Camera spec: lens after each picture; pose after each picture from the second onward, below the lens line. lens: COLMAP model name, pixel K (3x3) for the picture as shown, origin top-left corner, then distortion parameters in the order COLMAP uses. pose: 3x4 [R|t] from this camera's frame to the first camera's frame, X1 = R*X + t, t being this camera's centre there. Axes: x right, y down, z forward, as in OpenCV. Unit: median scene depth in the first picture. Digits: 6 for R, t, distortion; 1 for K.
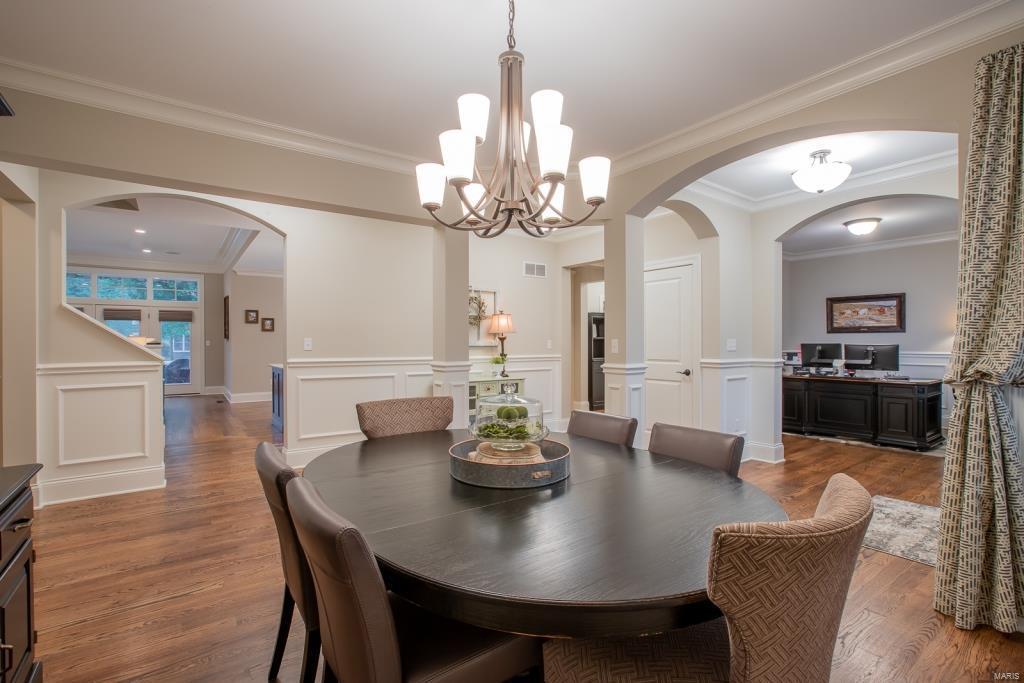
lens RADIAL K [[470.0, 0, 509.0], [0, 470.0, 341.9], [0, 0, 1]] dist [-0.034356, 0.013335]
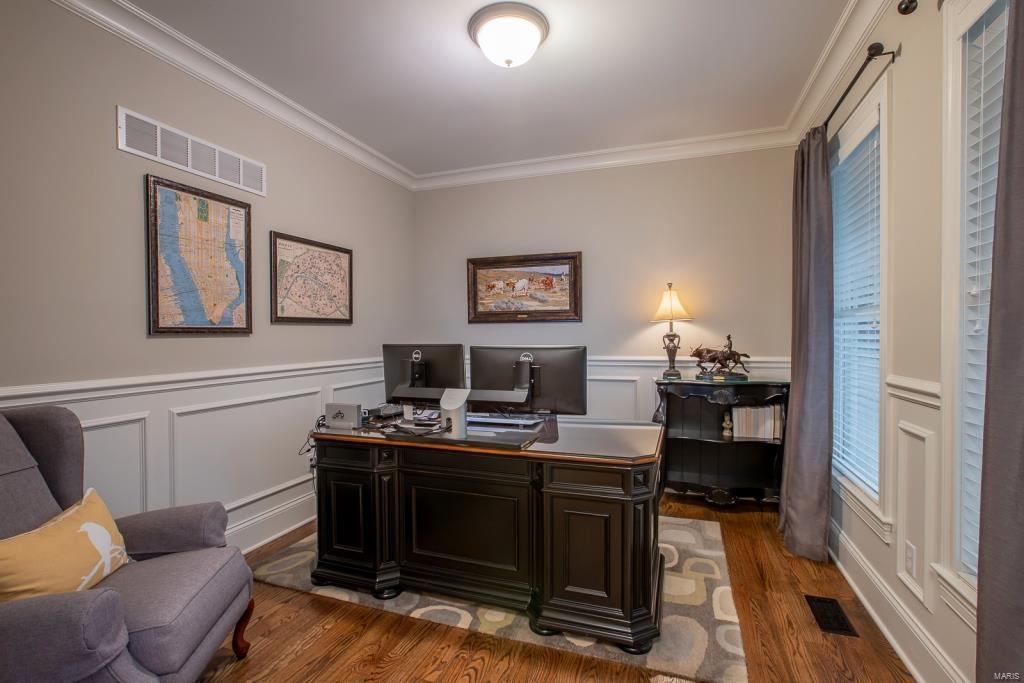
lens RADIAL K [[470.0, 0, 512.2], [0, 470.0, 344.0], [0, 0, 1]] dist [-0.034356, 0.013335]
pose [[0.822069, -0.010835, 0.569284, 0.461758], [0.003015, 0.999888, 0.014676, -0.002245], [-0.569379, -0.010348, 0.822010, 0.575932]]
